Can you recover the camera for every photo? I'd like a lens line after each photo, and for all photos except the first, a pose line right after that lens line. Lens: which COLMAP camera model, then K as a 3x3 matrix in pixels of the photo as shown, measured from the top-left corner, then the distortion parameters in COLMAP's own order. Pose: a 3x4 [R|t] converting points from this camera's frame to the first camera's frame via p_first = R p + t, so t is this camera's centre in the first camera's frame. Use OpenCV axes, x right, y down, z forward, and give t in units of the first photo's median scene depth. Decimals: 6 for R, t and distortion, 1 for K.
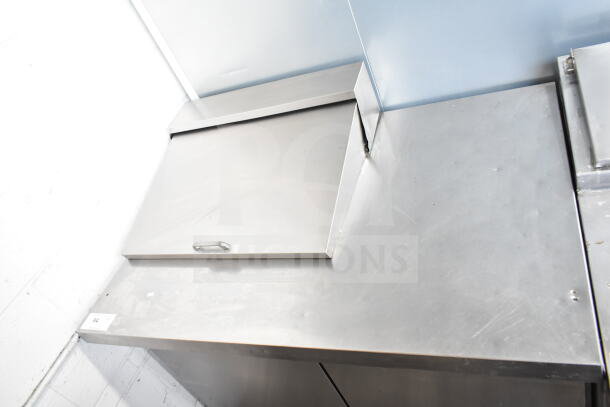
lens RADIAL K [[470.9, 0, 305.0], [0, 470.9, 203.5], [0, 0, 1]] dist [-0.000113, 0.004975]
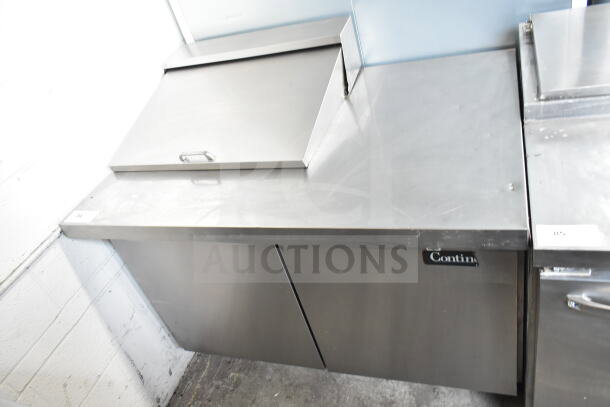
lens RADIAL K [[470.9, 0, 305.0], [0, 470.9, 203.5], [0, 0, 1]] dist [-0.000113, 0.004975]
pose [[0.993254, 0.098529, 0.061138, -0.007366], [-0.095992, 0.994447, -0.043134, 0.218149], [-0.065049, 0.036974, 0.997197, -0.090982]]
